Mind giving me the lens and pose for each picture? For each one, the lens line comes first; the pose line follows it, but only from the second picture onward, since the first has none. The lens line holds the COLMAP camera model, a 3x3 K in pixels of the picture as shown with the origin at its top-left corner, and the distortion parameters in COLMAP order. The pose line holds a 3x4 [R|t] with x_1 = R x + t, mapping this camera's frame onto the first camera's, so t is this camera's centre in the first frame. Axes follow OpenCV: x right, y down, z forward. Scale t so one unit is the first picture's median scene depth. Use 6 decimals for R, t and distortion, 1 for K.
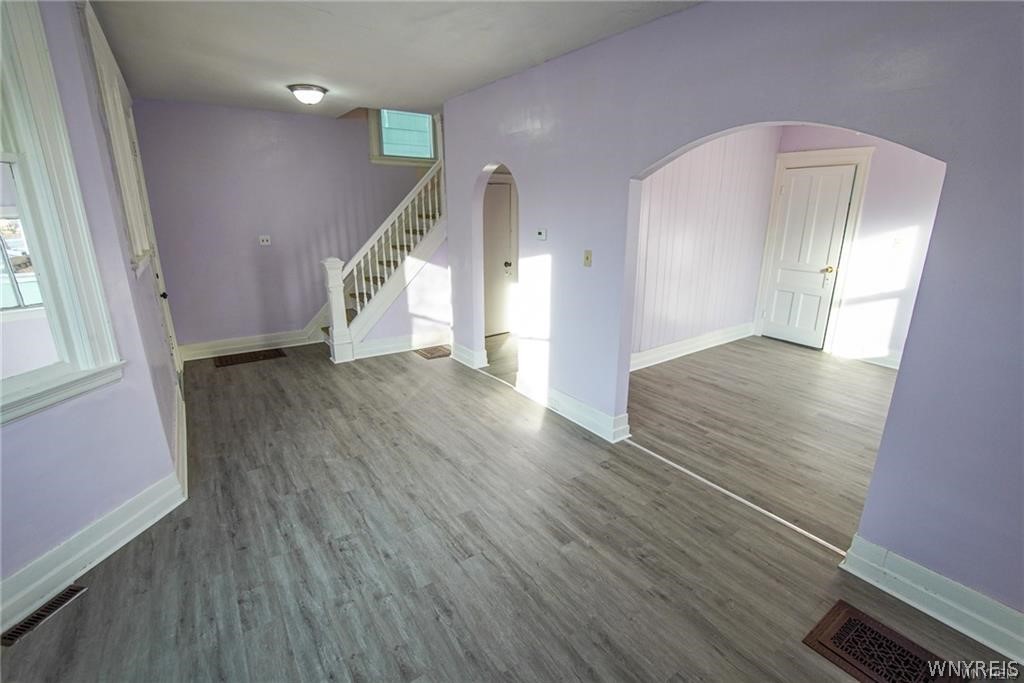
lens RADIAL K [[456.0, 0, 510.9], [0, 456.0, 337.9], [0, 0, 1]] dist [-0.030086, 0.004179]
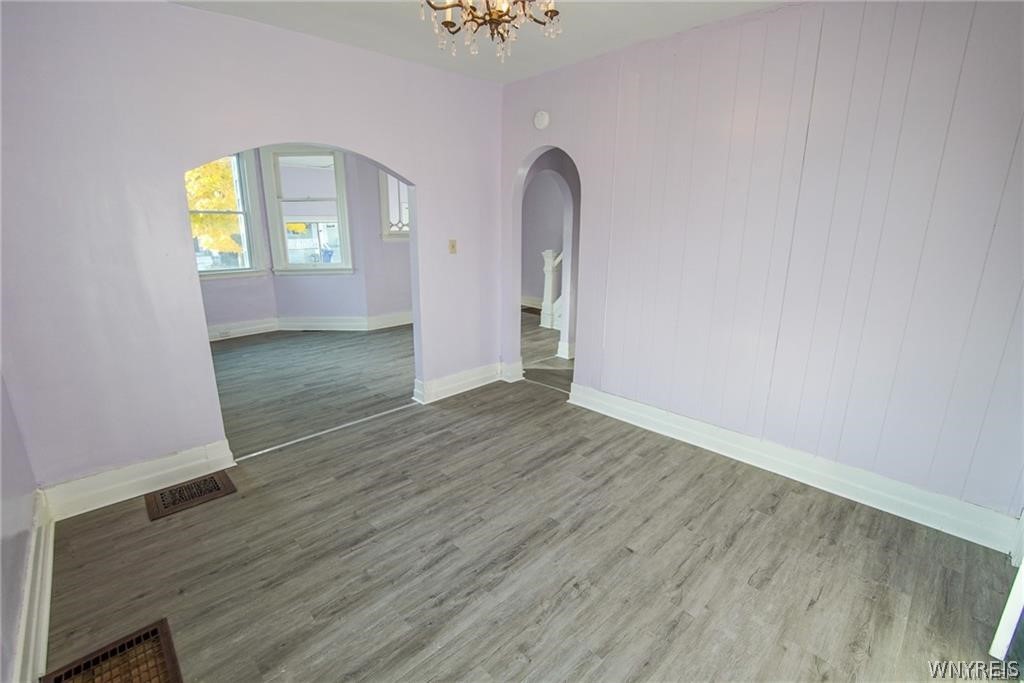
lens RADIAL K [[456.0, 0, 509.5], [0, 456.0, 340.2], [0, 0, 1]] dist [-0.030086, 0.004179]
pose [[0.148987, 0.247849, -0.957274, 1.489979], [-0.266950, 0.942216, 0.202403, -0.252216], [0.952124, 0.225389, 0.206541, 1.016596]]
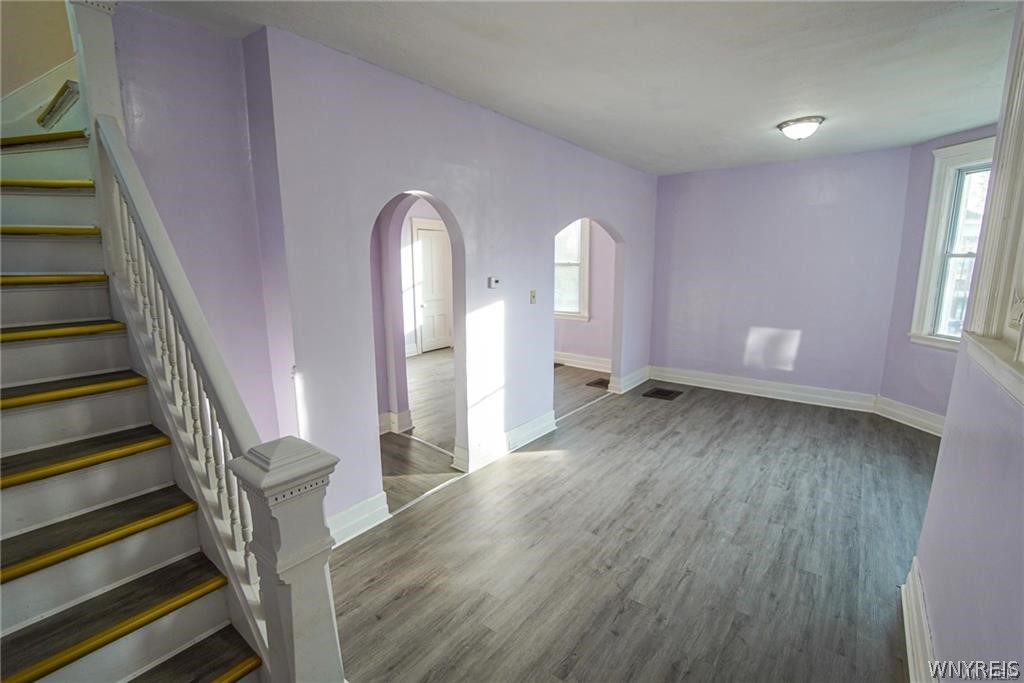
lens RADIAL K [[456.0, 0, 512.3], [0, 456.0, 334.8], [0, 0, 1]] dist [-0.030086, 0.004179]
pose [[-0.292729, -0.159978, 0.942718, -1.011649], [0.256842, 0.936517, 0.238679, -0.400666], [-0.921055, 0.311998, -0.233057, 1.426692]]
